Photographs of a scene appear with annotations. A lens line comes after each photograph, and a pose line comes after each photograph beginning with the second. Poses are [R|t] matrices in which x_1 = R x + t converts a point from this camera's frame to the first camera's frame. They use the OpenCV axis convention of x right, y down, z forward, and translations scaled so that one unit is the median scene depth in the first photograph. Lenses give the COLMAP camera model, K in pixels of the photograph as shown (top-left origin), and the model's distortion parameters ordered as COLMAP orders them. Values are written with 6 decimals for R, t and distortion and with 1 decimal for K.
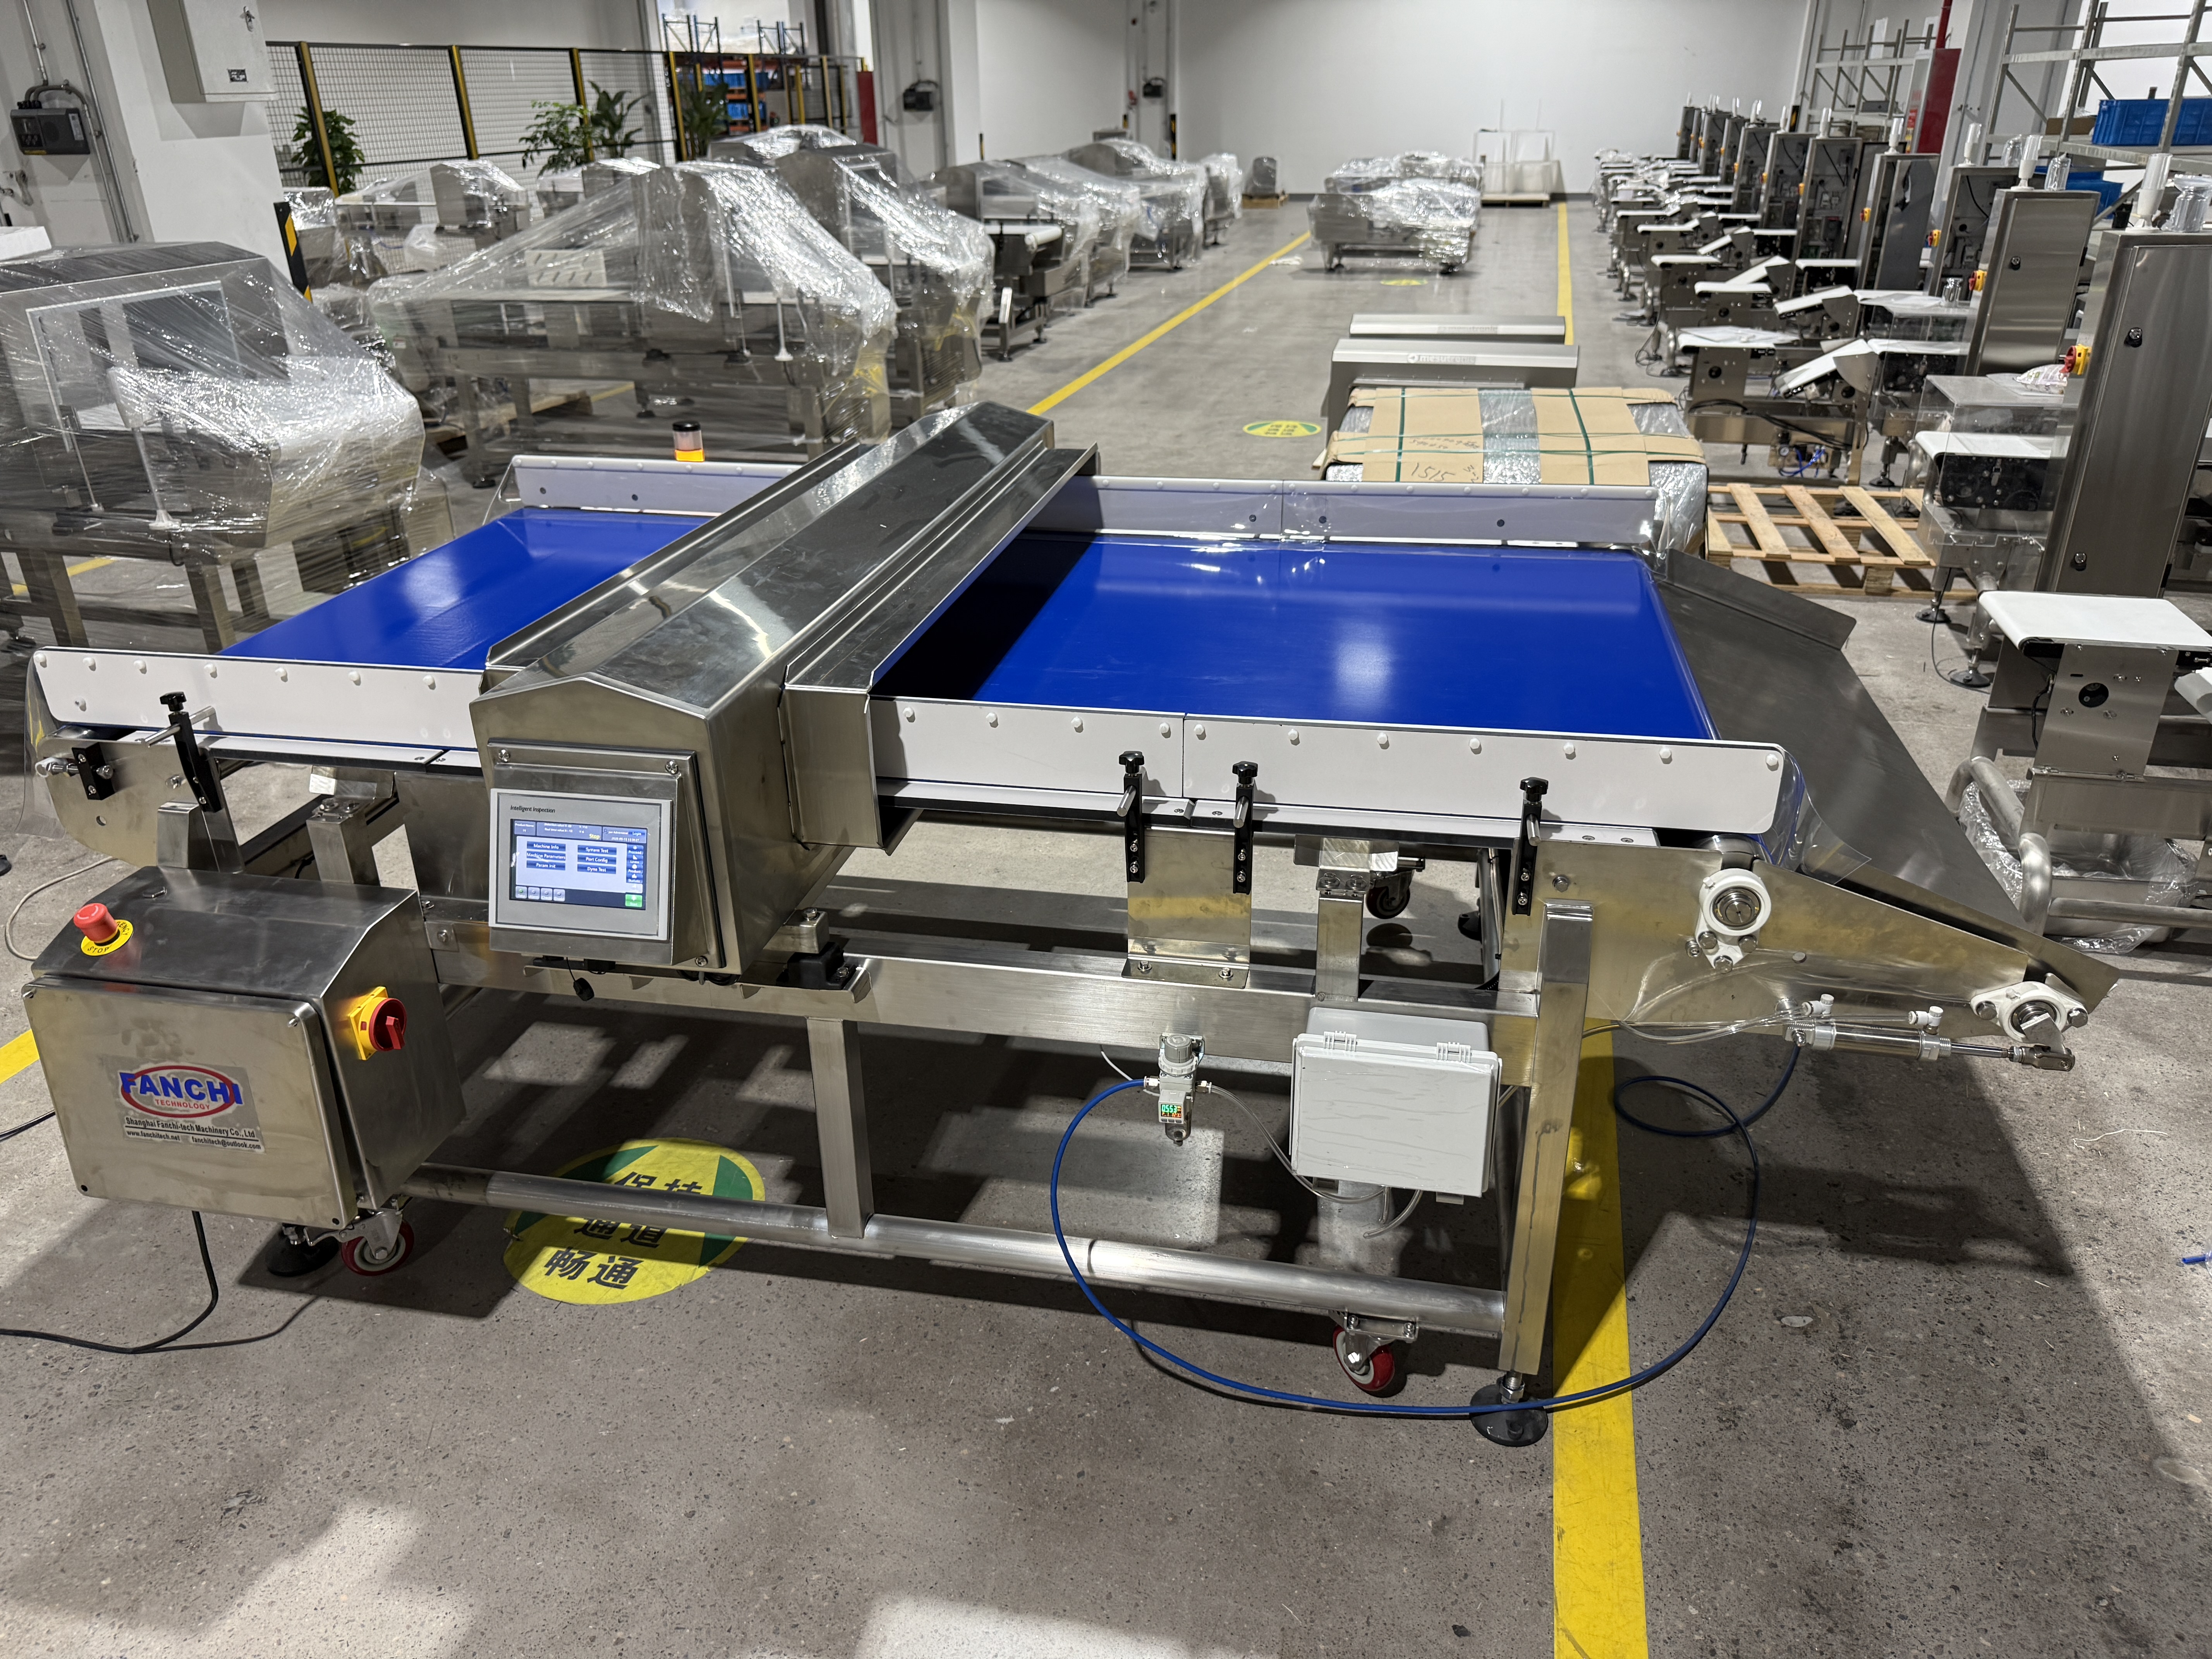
lens RADIAL K [[1577.7, 0, 1099.1], [0, 1577.7, 834.1], [0, 0, 1]] dist [-0.004667, -0.004397]
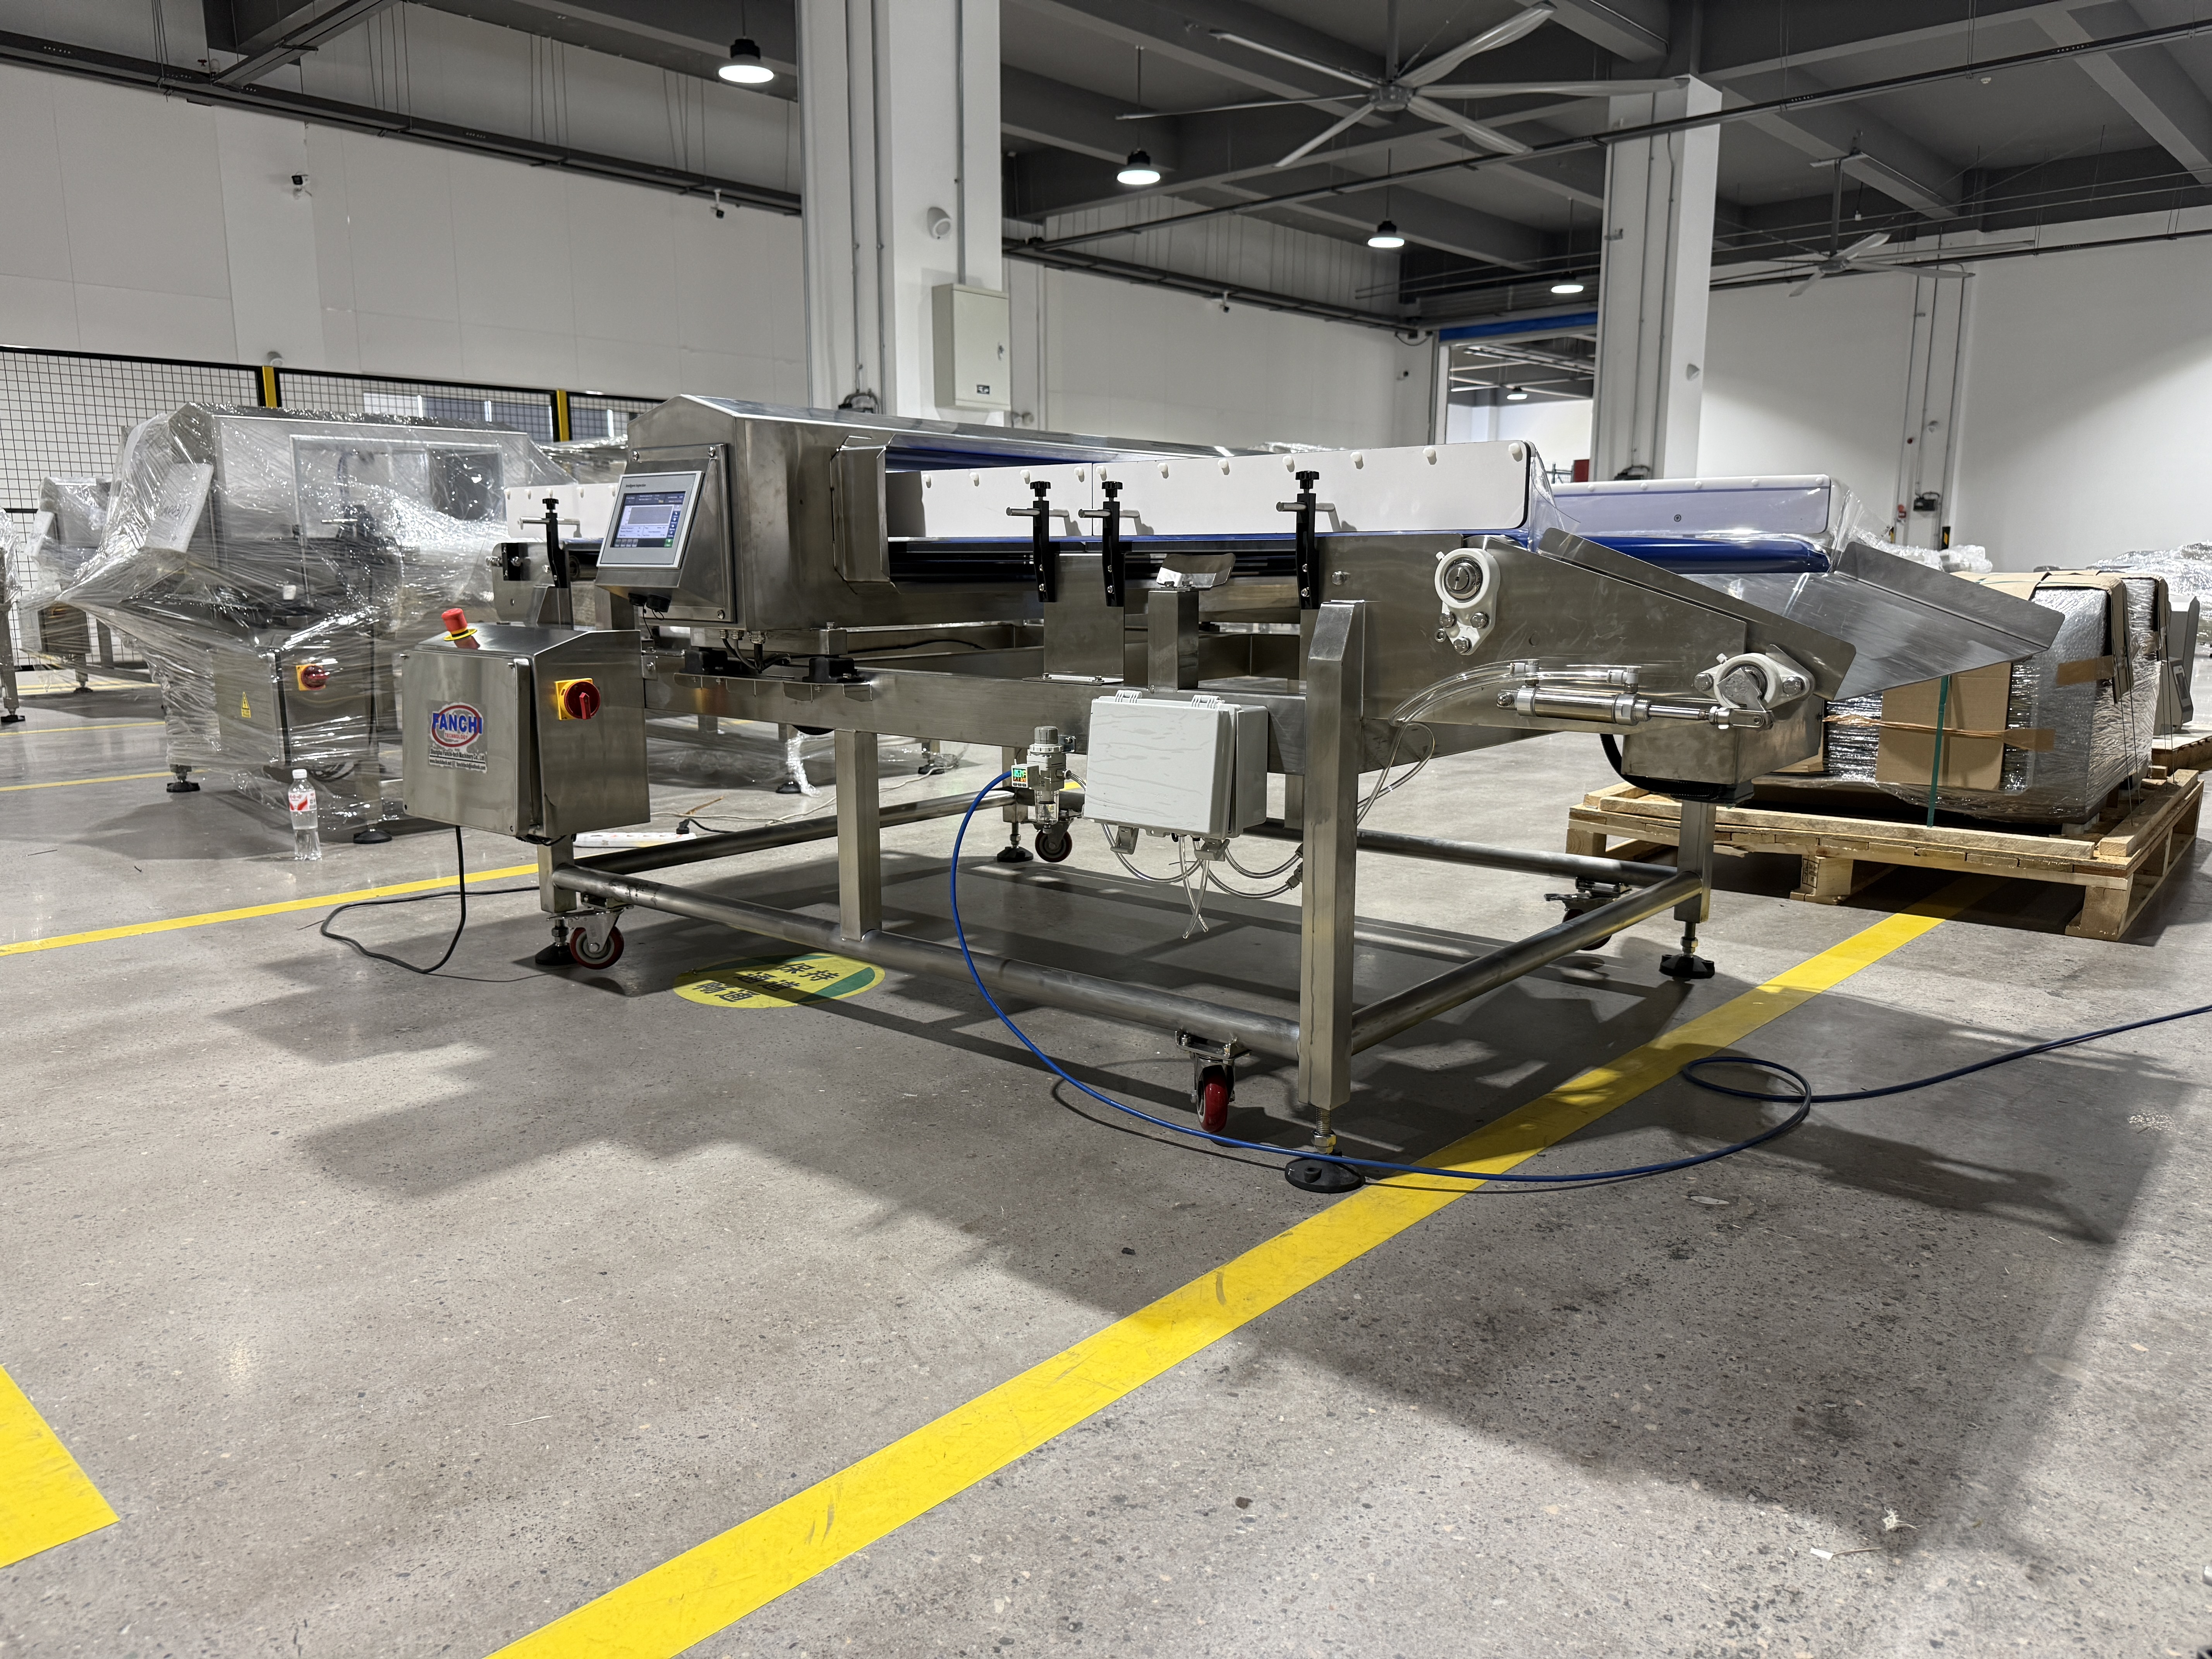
lens RADIAL K [[1554.6, 0, 1106.0], [0, 1554.6, 829.5], [0, 0, 1]] dist [0.038143, -0.051764]
pose [[0.883523, 0.097146, -0.458202, 0.551079], [-0.213592, 0.954183, -0.209555, 0.384226], [0.416851, 0.283016, 0.863792, 0.027349]]
